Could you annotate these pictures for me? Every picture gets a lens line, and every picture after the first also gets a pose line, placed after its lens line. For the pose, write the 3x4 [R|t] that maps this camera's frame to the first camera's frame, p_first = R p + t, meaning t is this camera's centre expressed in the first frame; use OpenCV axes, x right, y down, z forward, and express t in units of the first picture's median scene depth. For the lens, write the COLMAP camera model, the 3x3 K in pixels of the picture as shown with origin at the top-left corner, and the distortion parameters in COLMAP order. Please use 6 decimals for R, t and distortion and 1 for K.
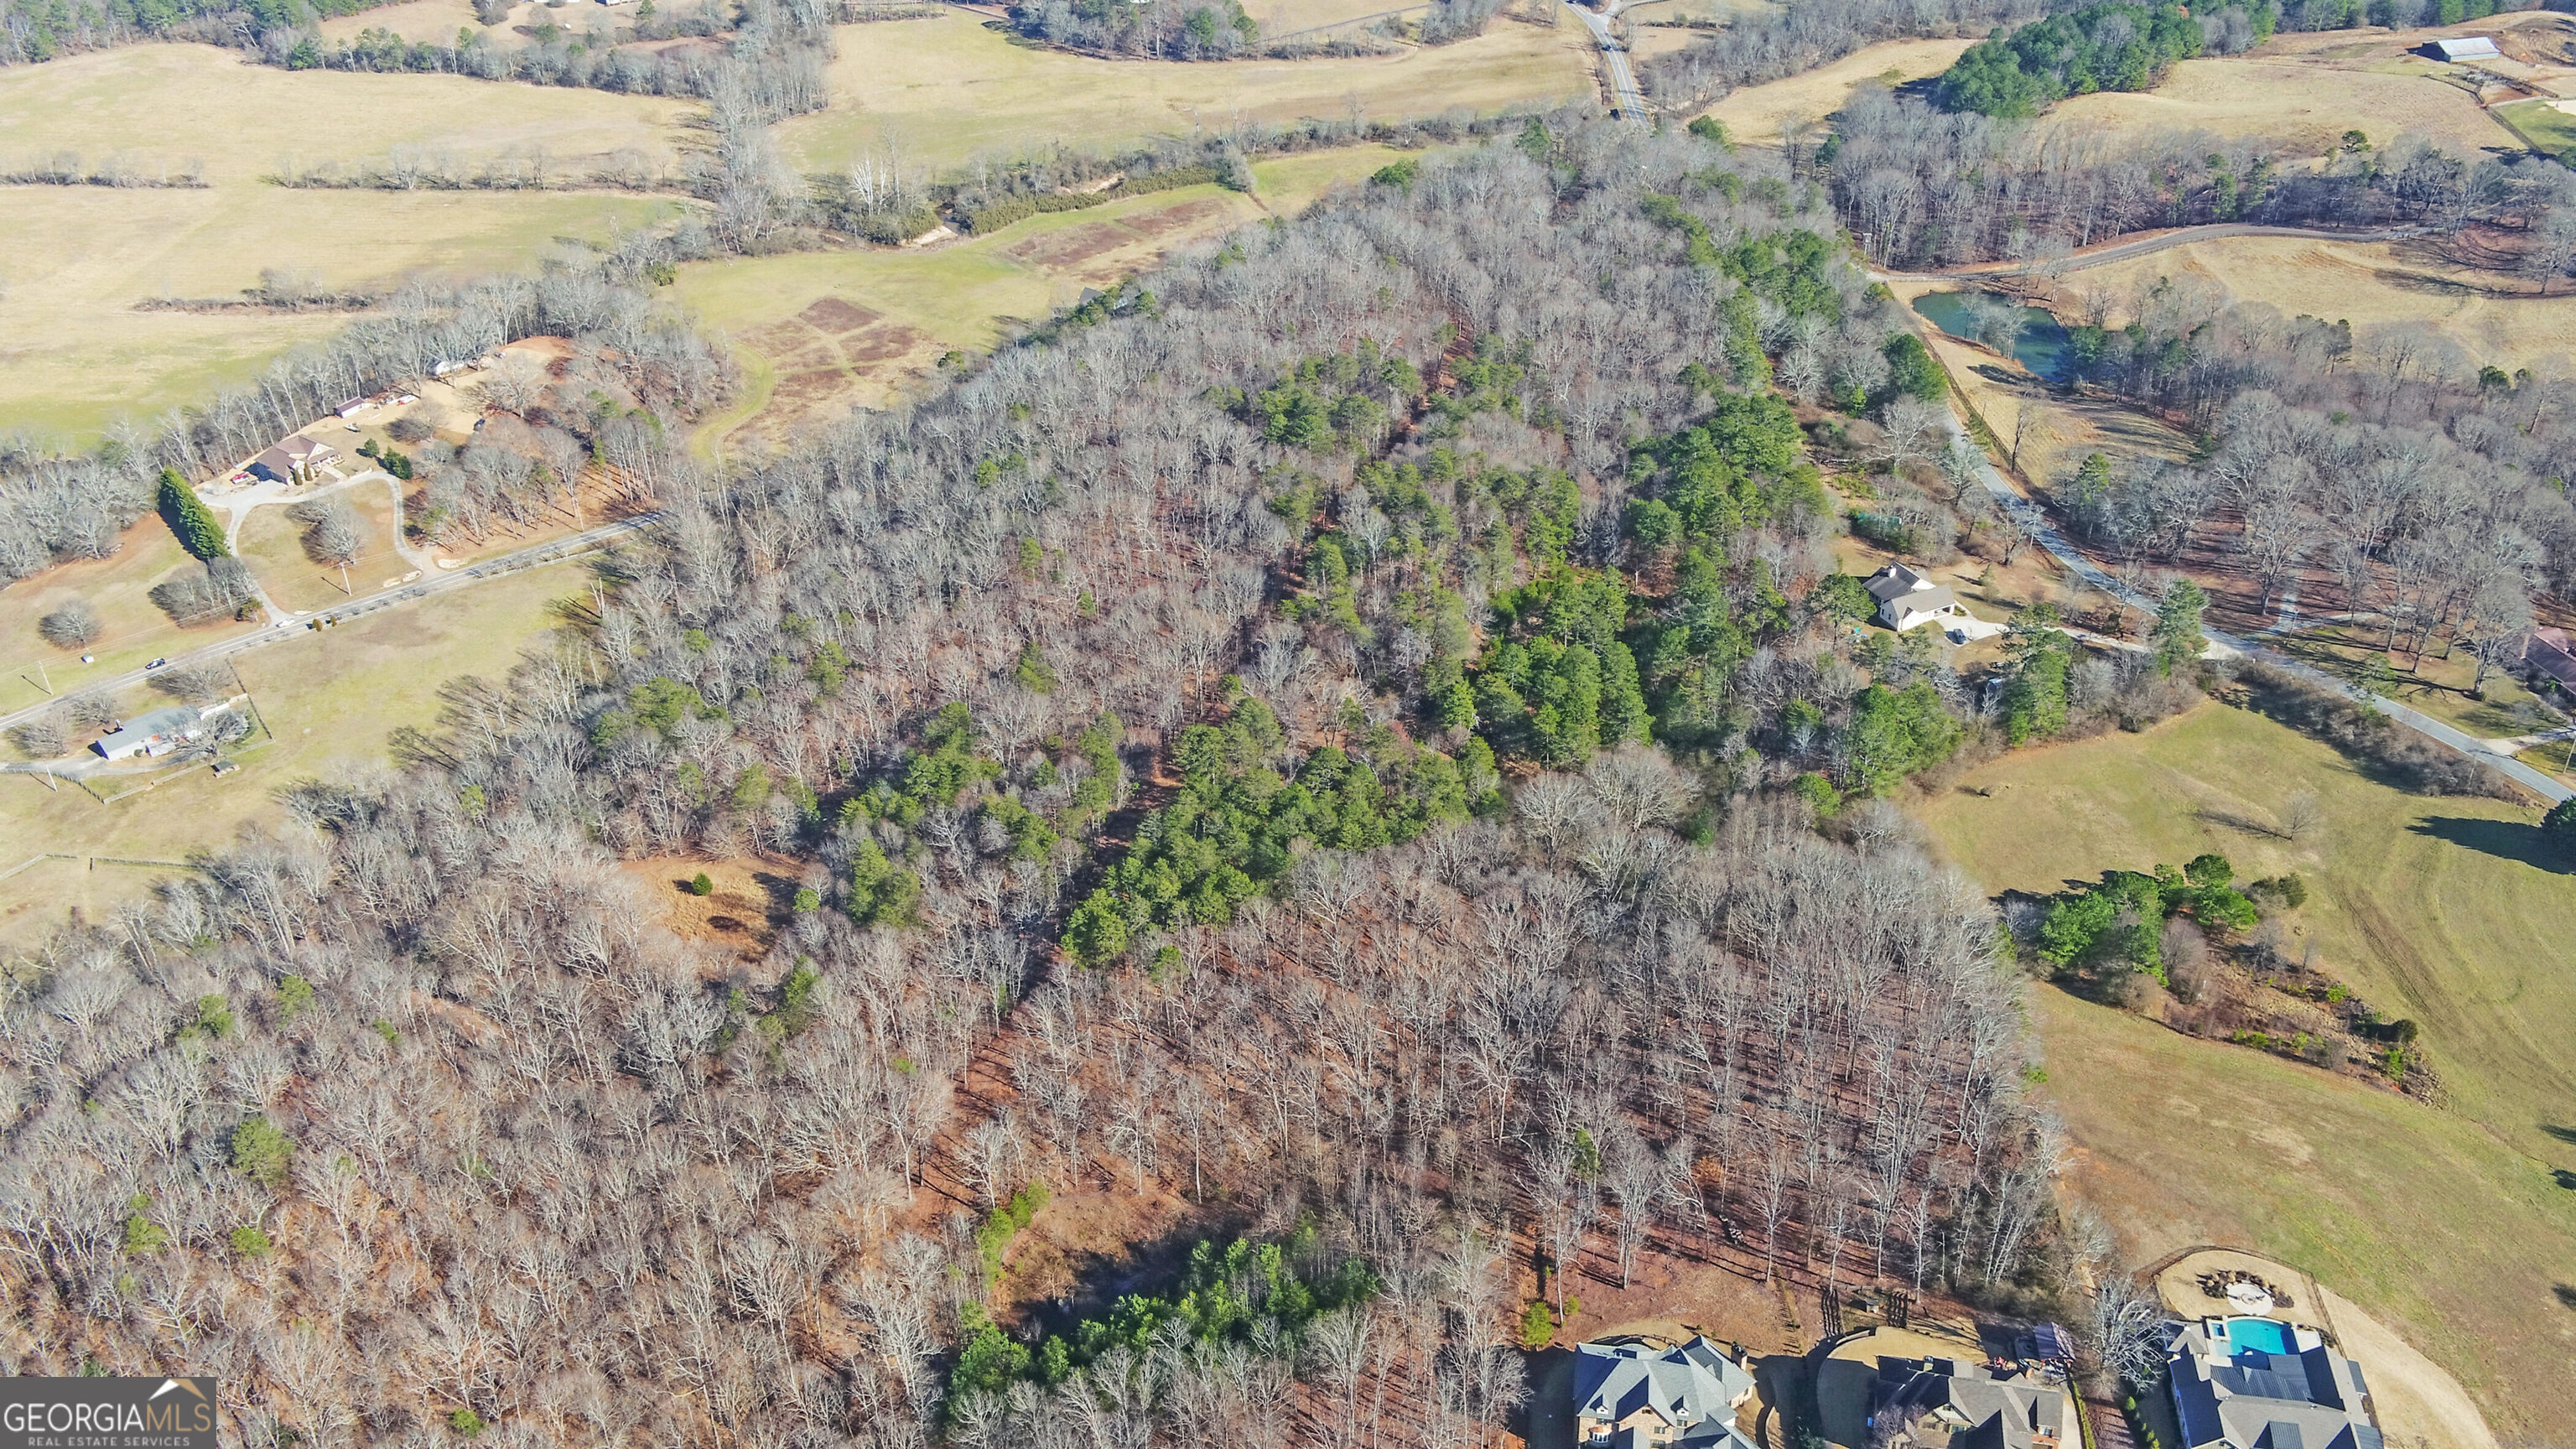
lens RADIAL K [[2242.4, 0, 1288.0], [0, 2242.4, 724.5], [0, 0, 1]] dist [0.002303, 0.003486]
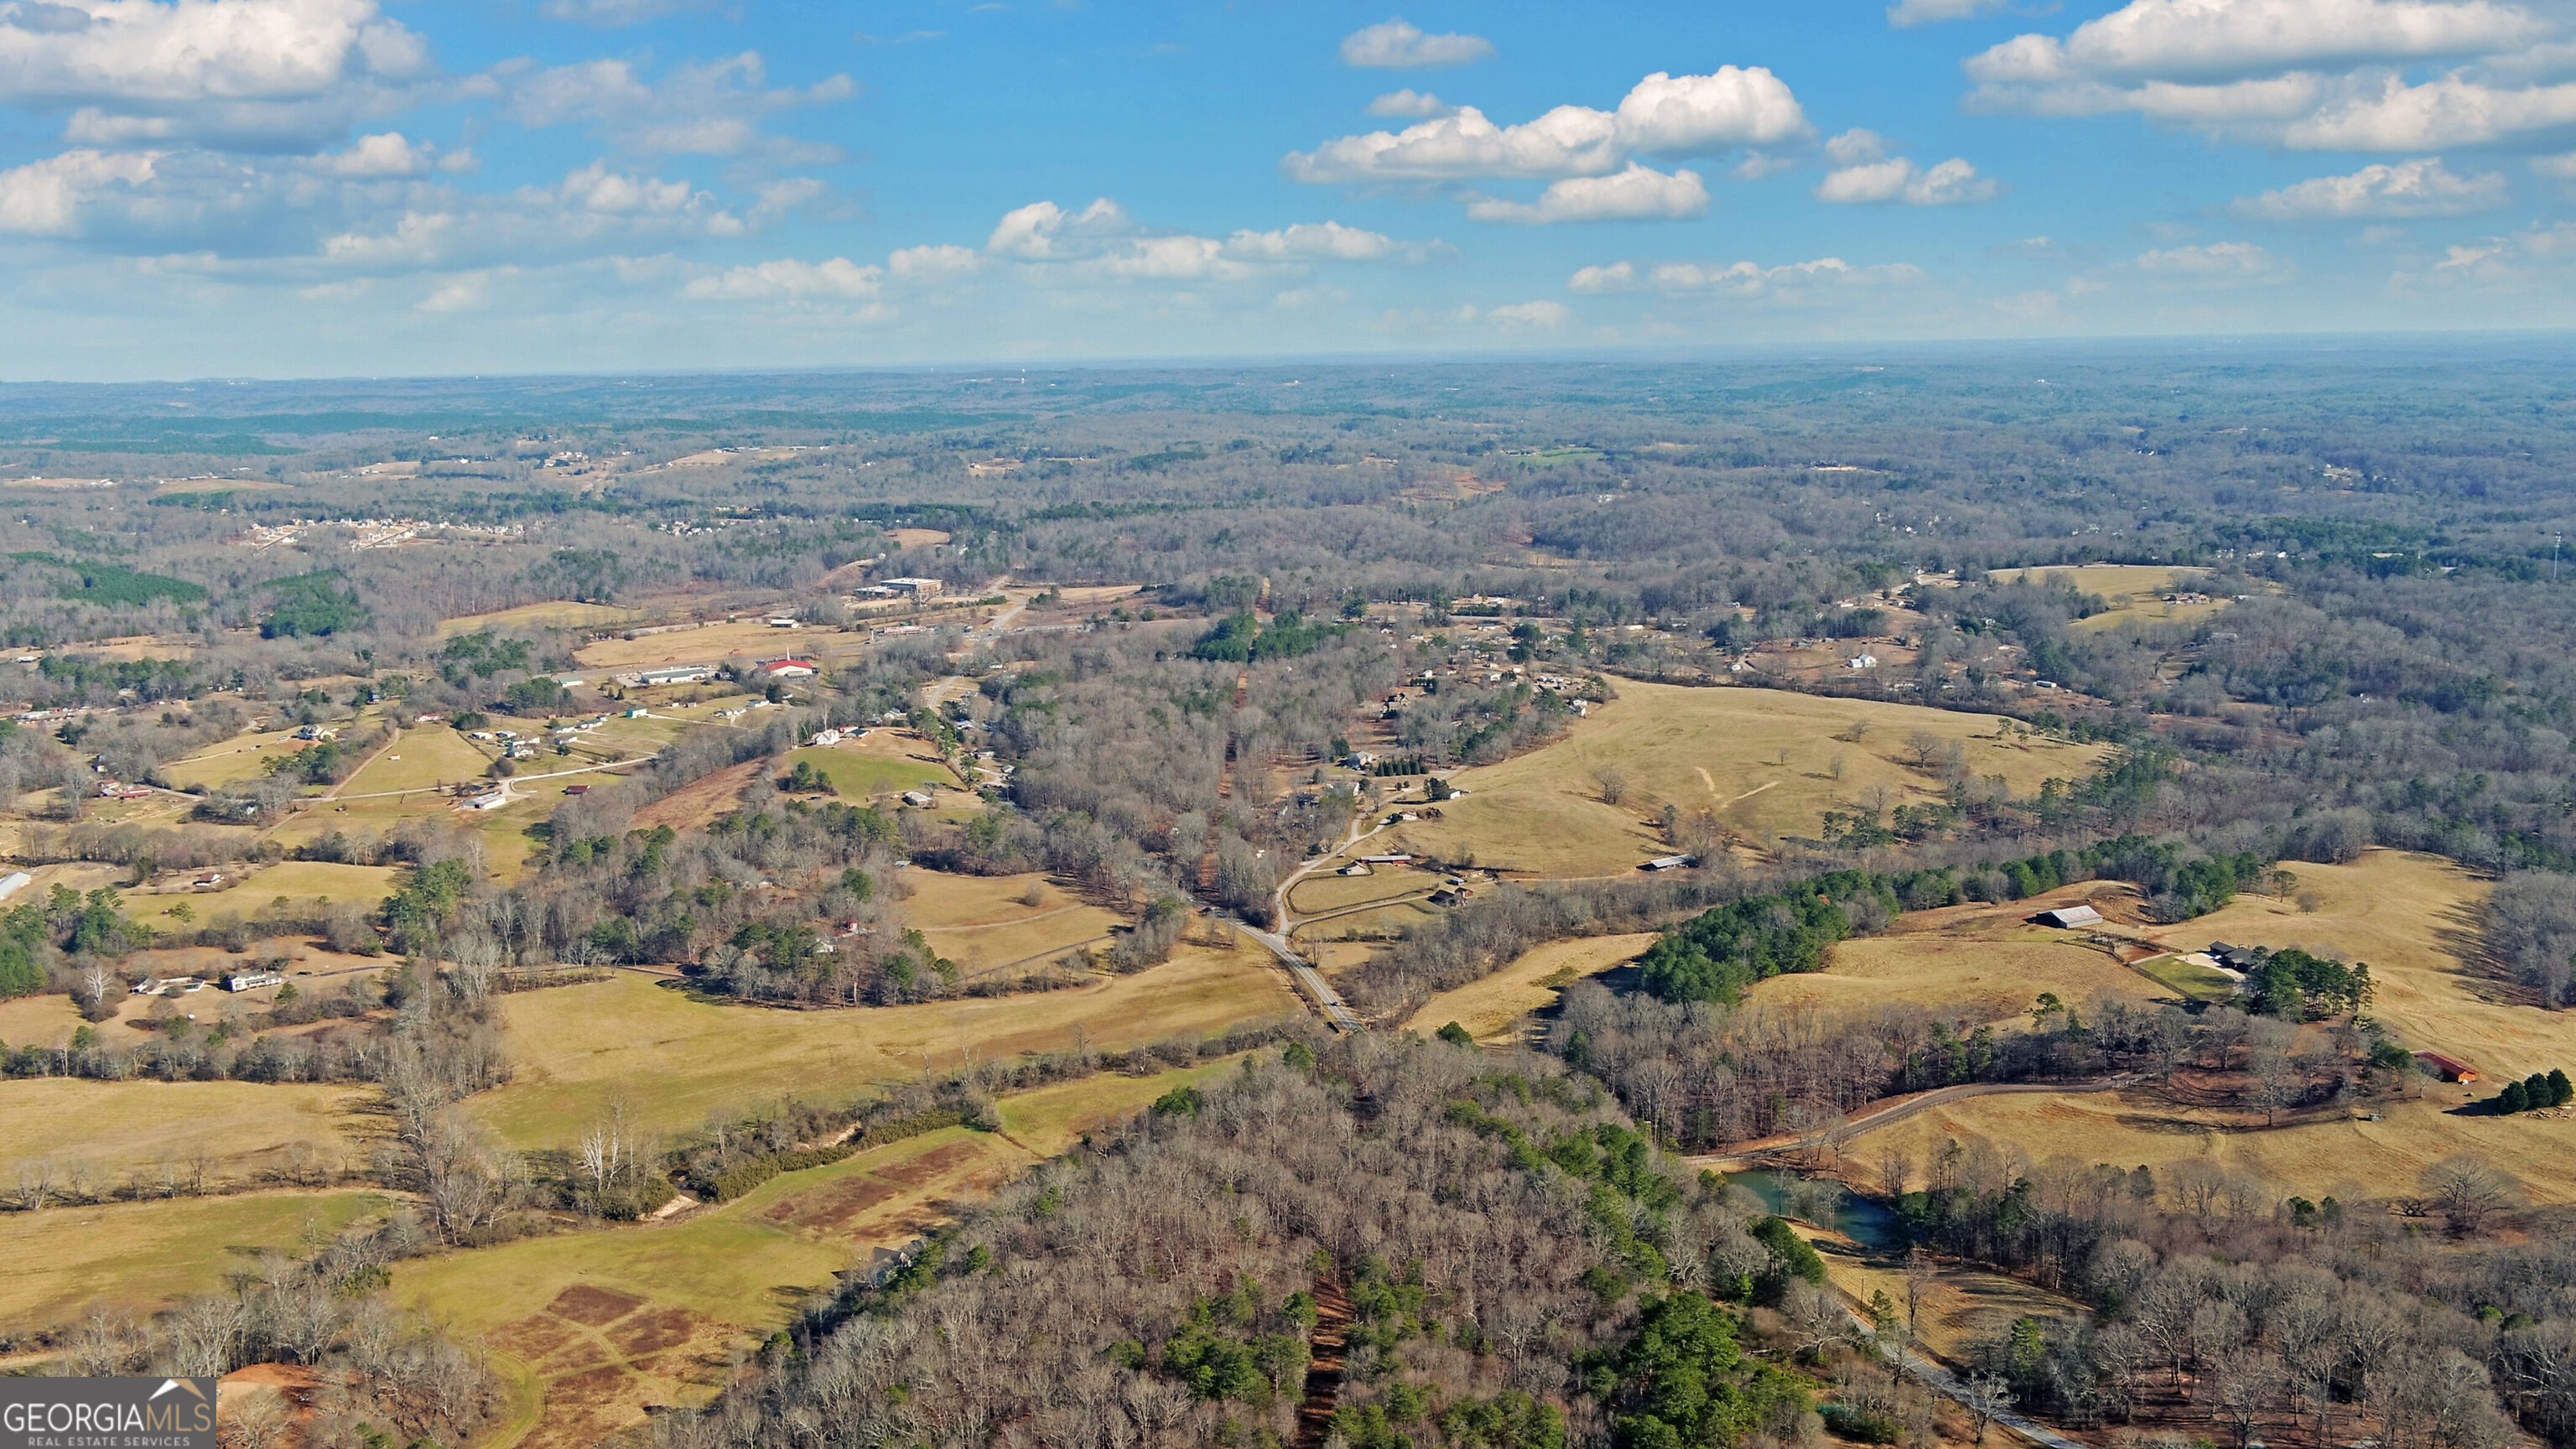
lens RADIAL K [[2242.4, 0, 1288.0], [0, 2242.4, 724.5], [0, 0, 1]] dist [0.002303, 0.003486]
pose [[0.969884, -0.039982, 0.240262, -0.154030], [0.130582, 0.918043, -0.374360, -0.024898], [-0.205603, 0.394460, 0.895616, 0.046292]]
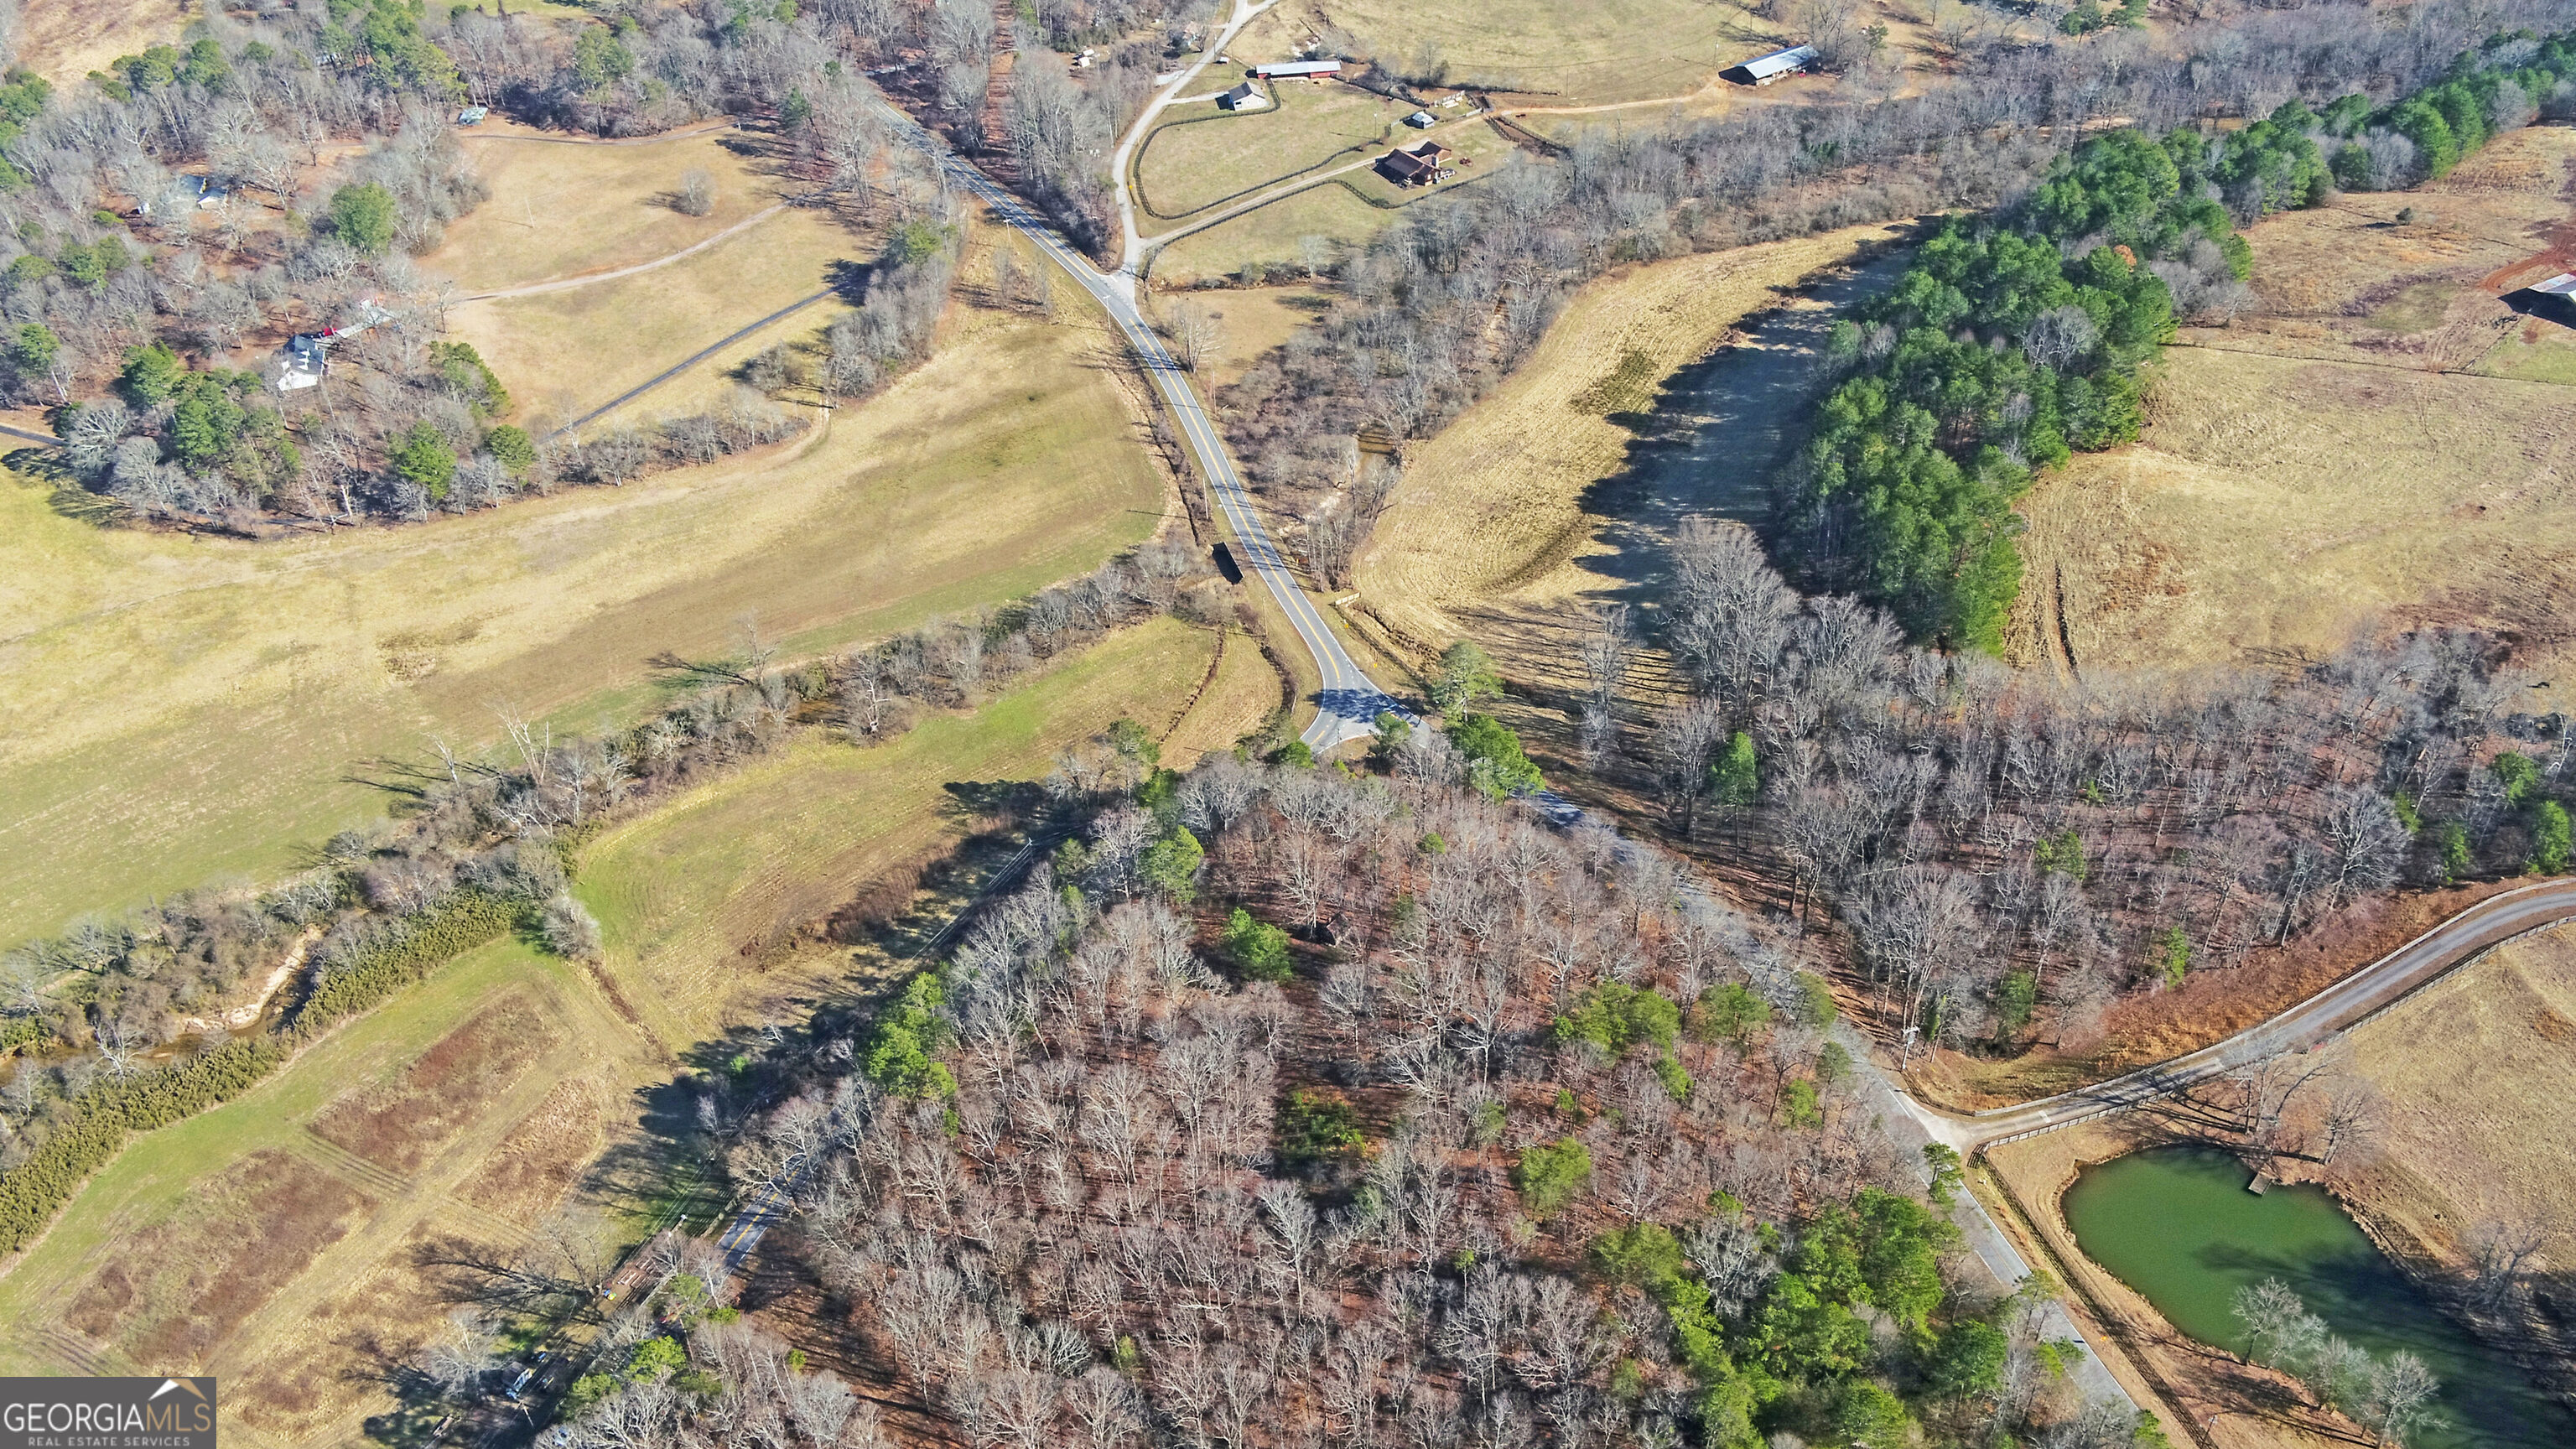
lens RADIAL K [[2249.4, 0, 1288.0], [0, 2249.4, 724.5], [0, 0, 1]] dist [0.000029, 0.012465]
pose [[0.952197, -0.200653, 0.230347, 0.031776], [0.178906, 0.977480, 0.111919, -0.395967], [-0.247617, -0.065358, 0.966651, 0.615488]]
